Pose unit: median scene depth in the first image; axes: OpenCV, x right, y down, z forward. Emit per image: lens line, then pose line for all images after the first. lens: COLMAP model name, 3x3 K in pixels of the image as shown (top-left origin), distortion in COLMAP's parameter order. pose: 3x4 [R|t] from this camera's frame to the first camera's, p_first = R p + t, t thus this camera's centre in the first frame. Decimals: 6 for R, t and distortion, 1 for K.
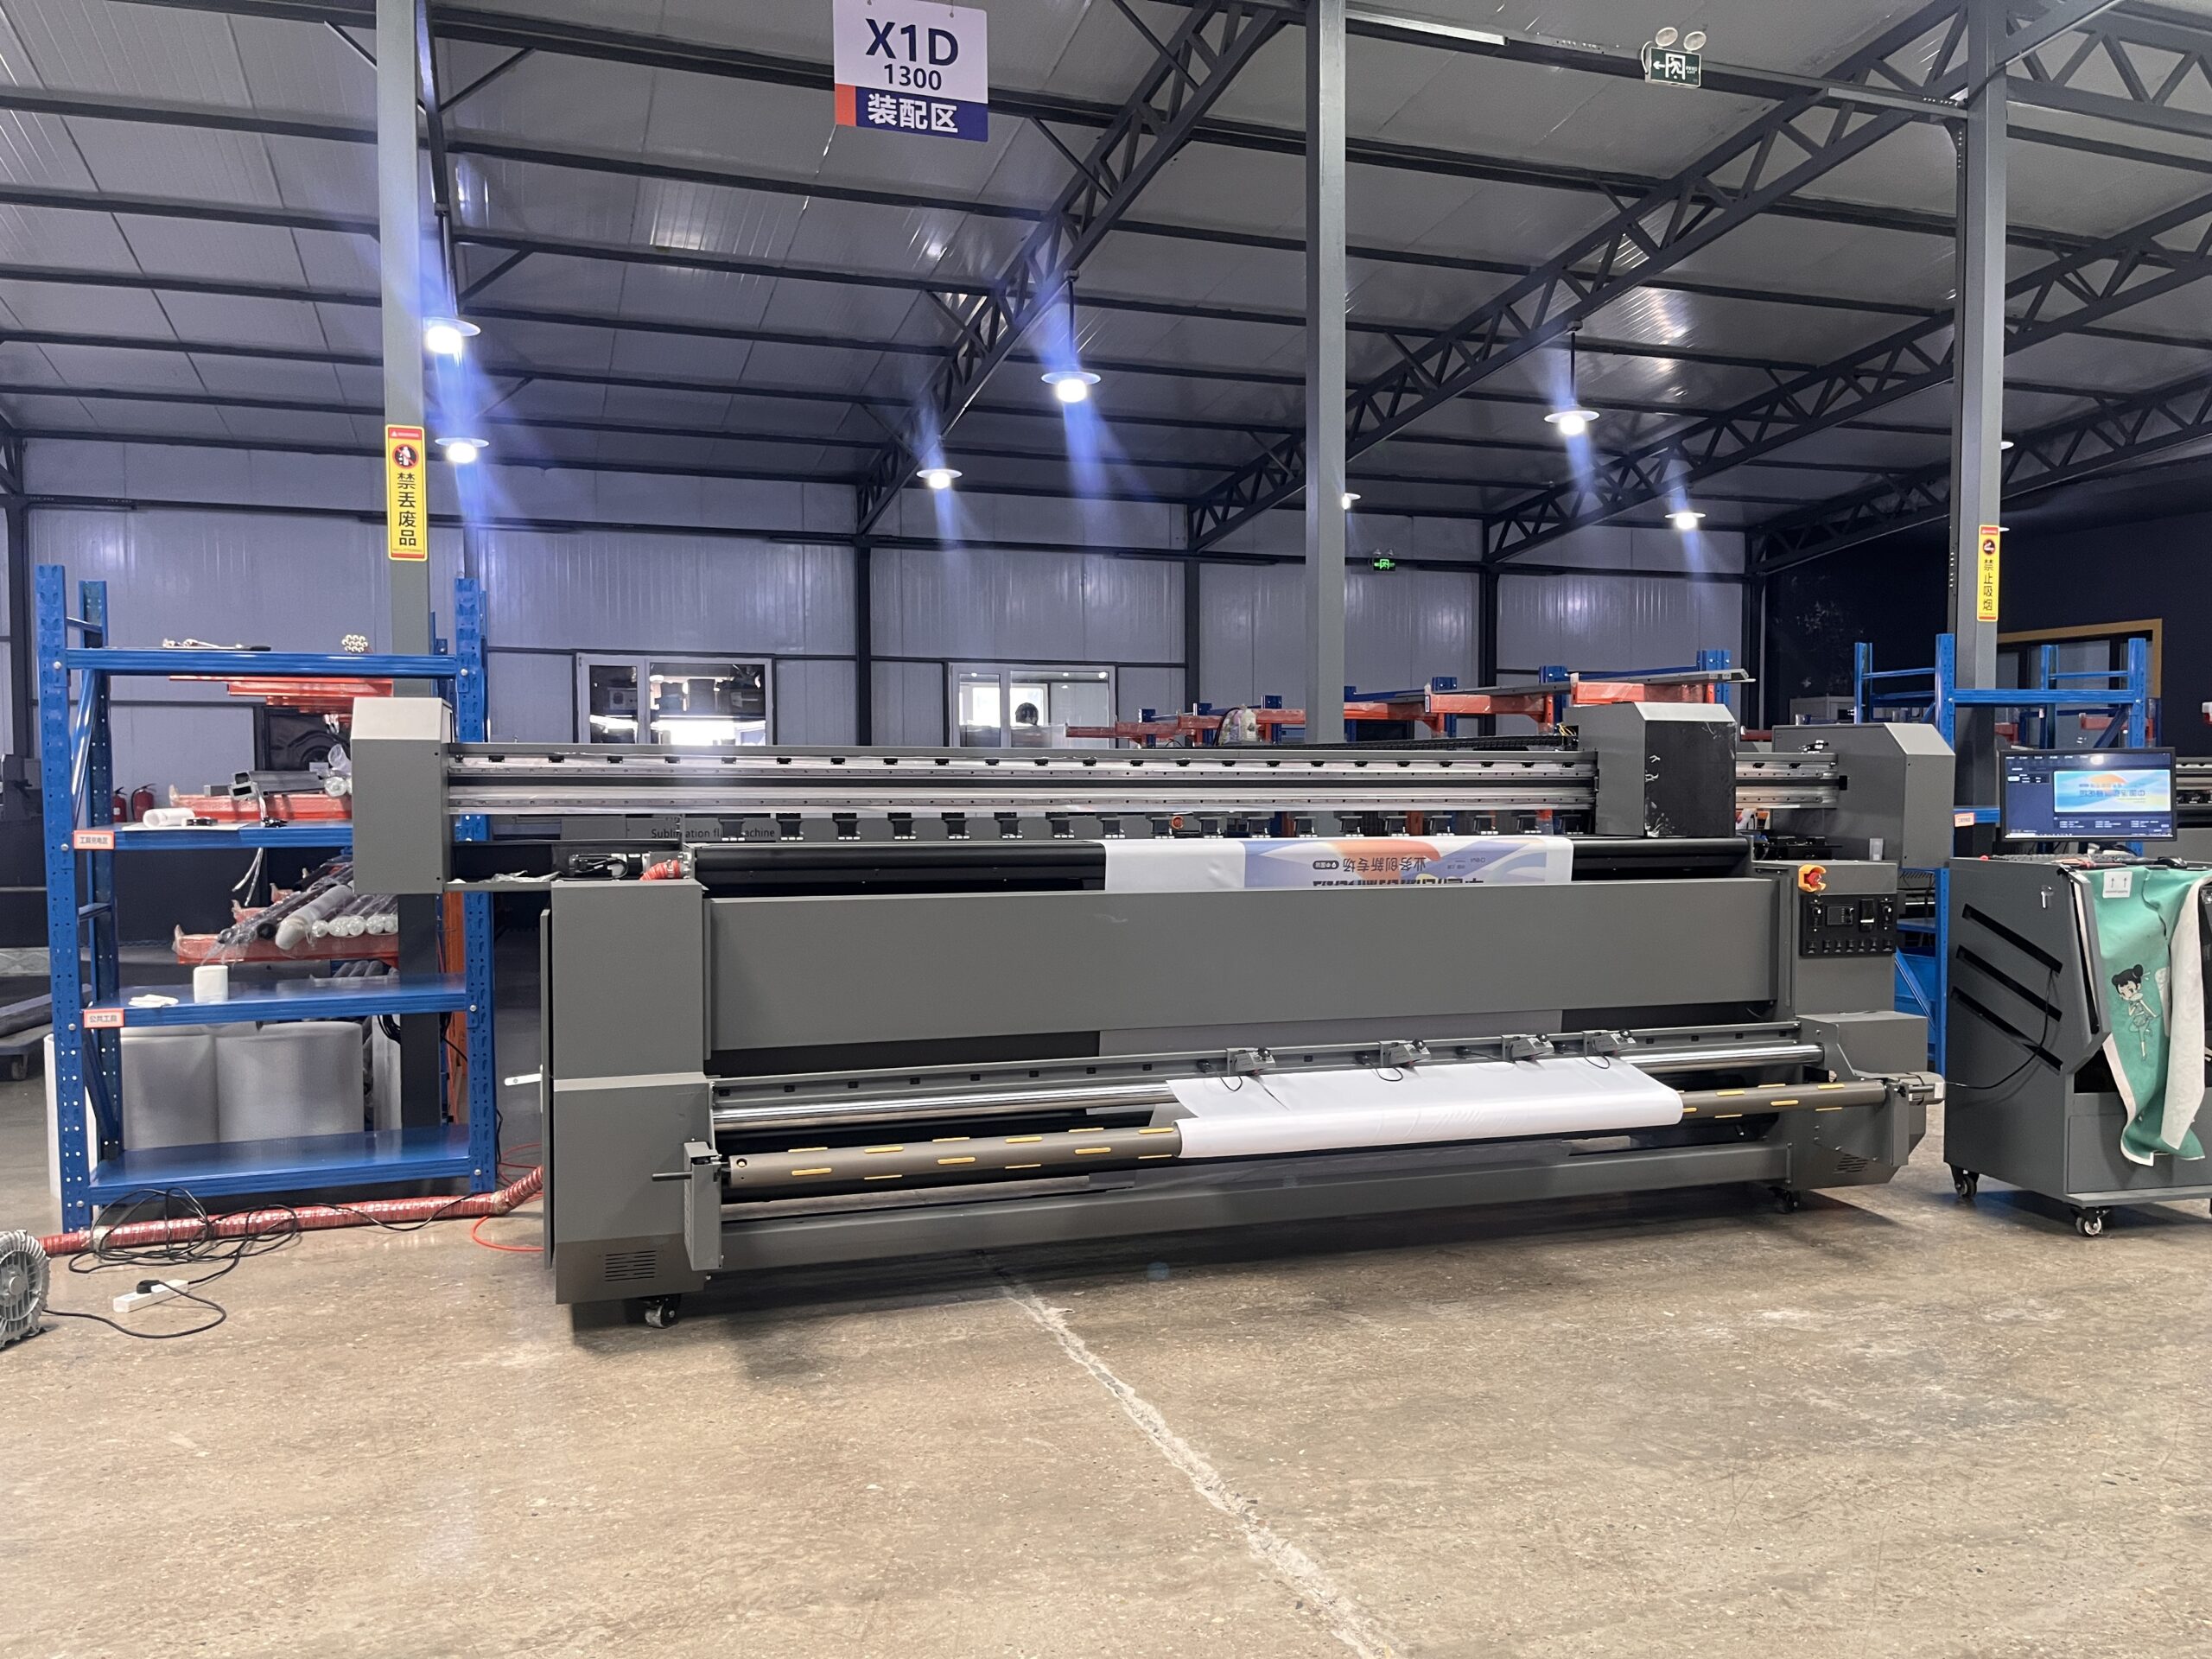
lens RADIAL K [[1693.6, 0, 1115.6], [0, 1693.6, 838.3], [0, 0, 1]] dist [0.061473, -0.073126]
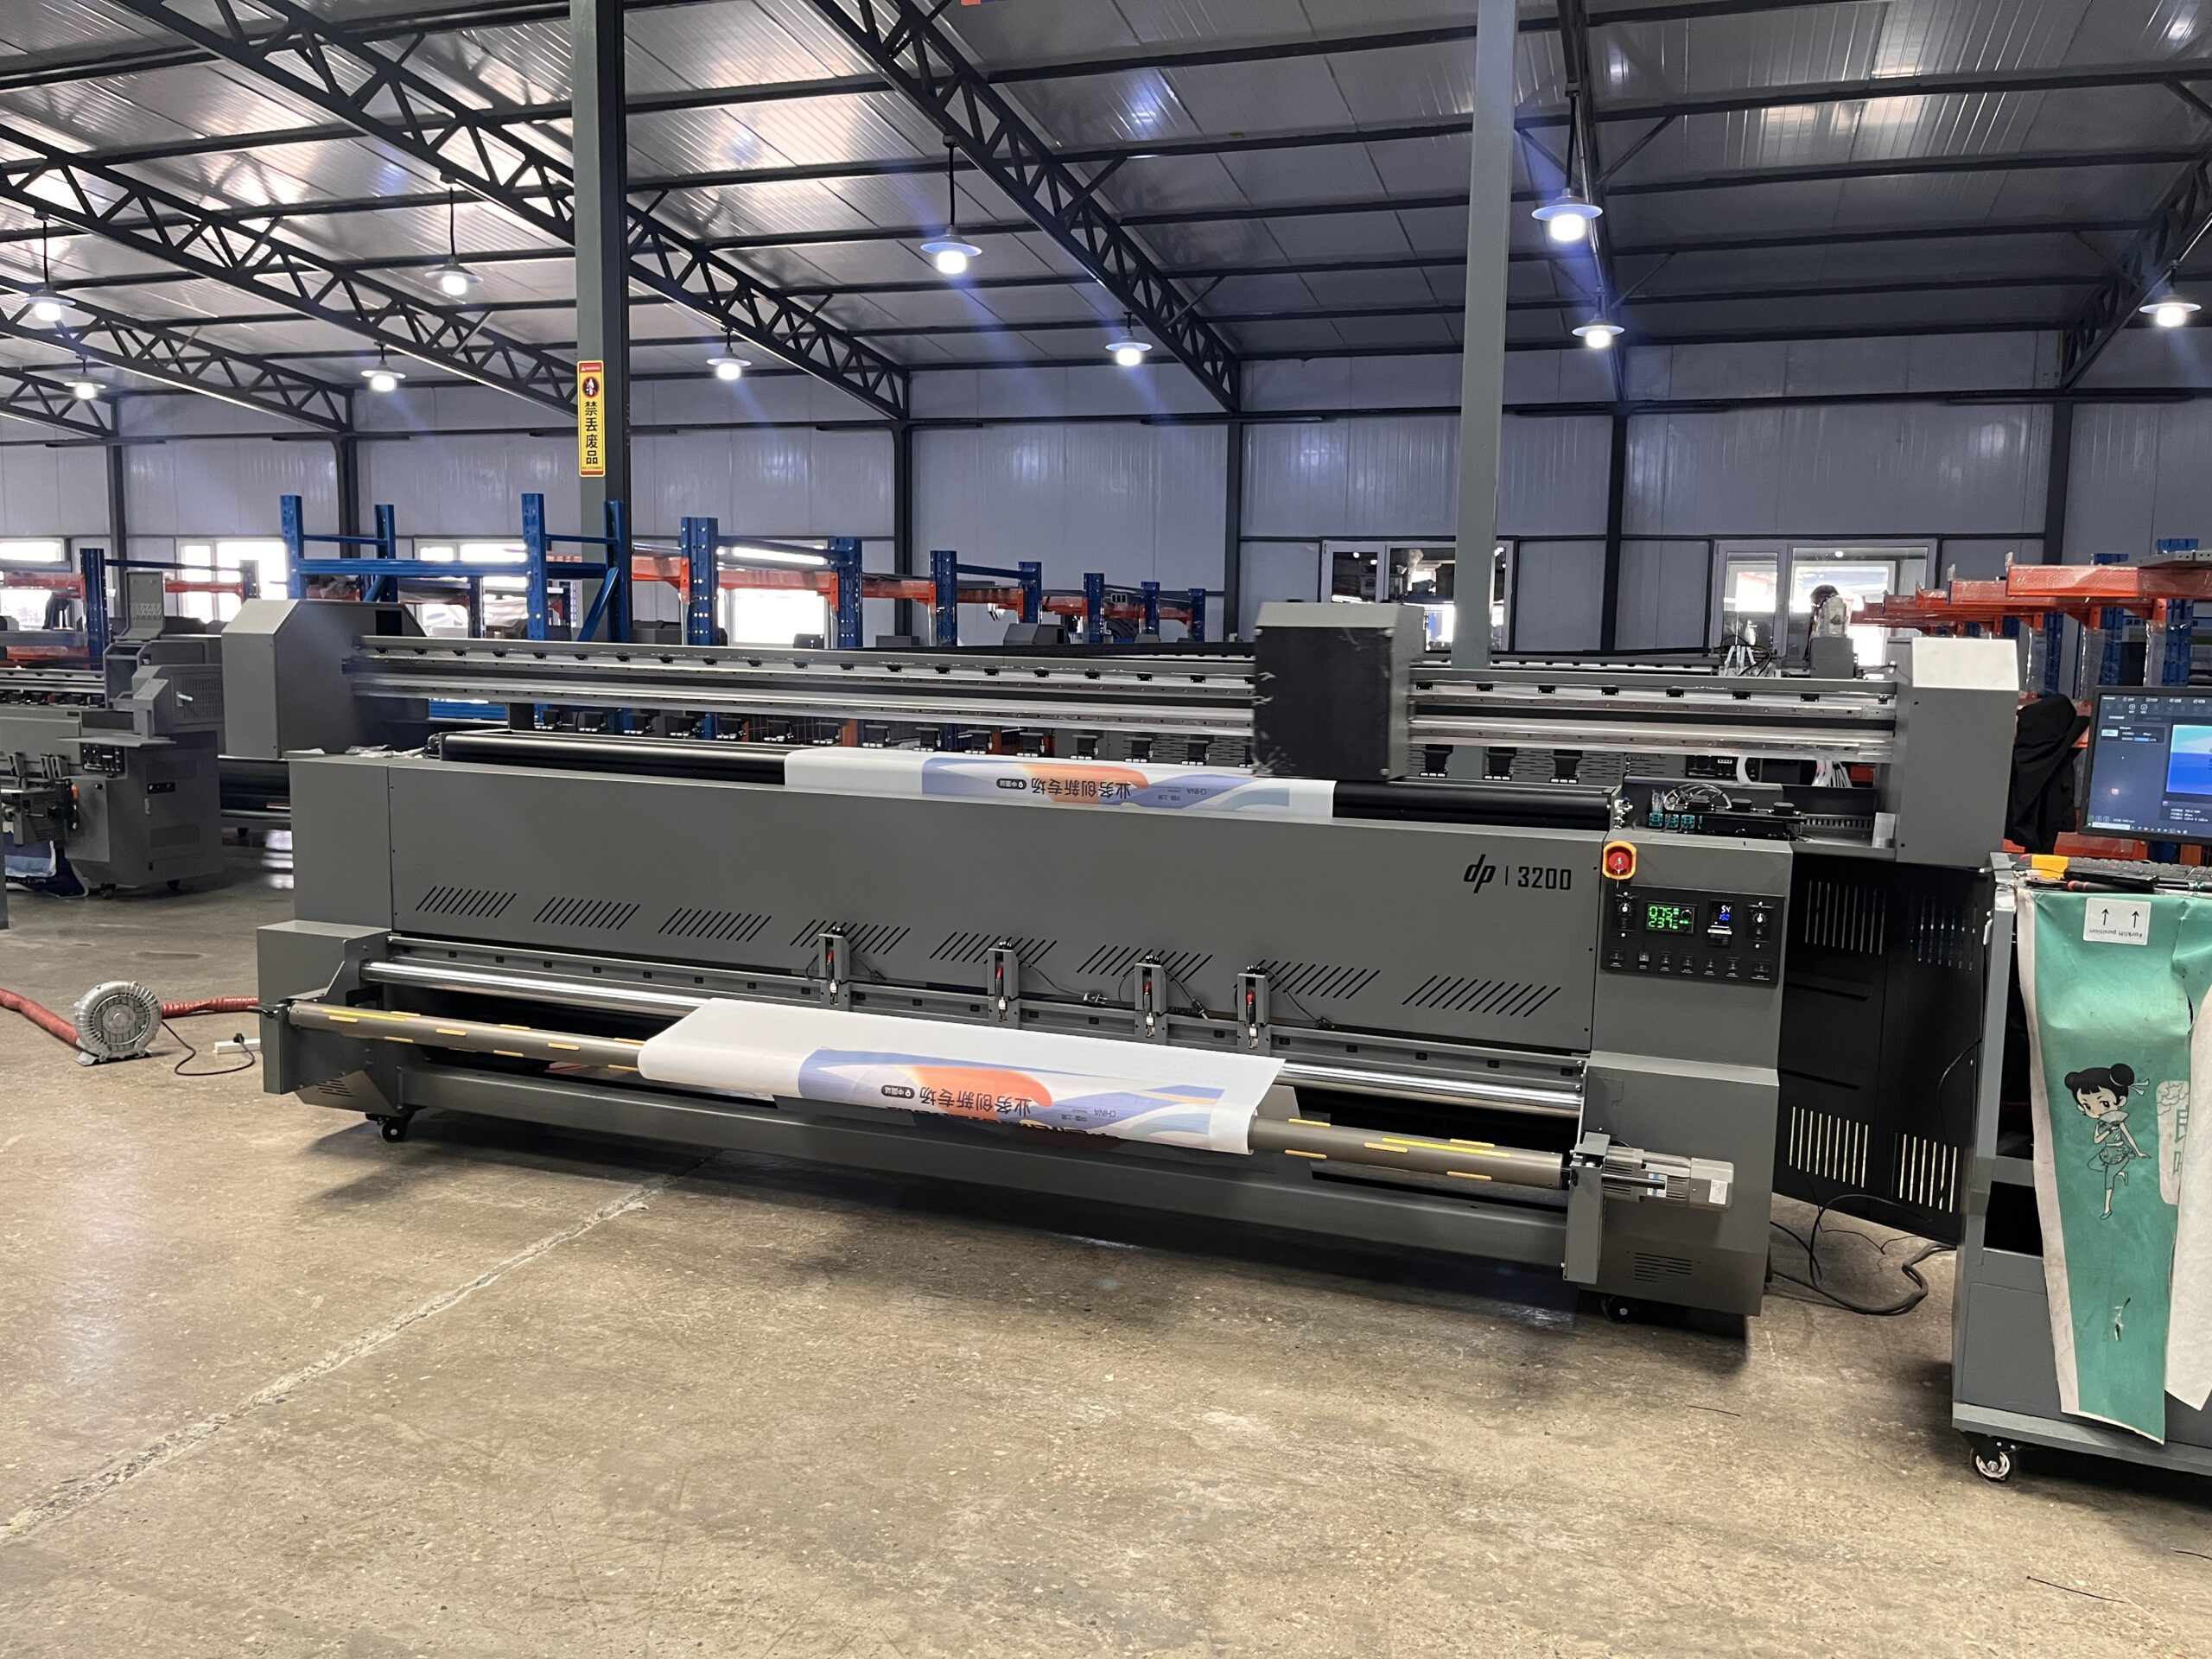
lens RADIAL K [[1691.6, 0, 1115.5], [0, 1691.6, 829.1], [0, 0, 1]] dist [0.071012, -0.094692]
pose [[0.783598, 0.086535, -0.615212, 0.667241], [-0.046154, 0.995624, 0.081256, -0.036291], [0.619551, -0.035278, 0.784163, 0.320888]]
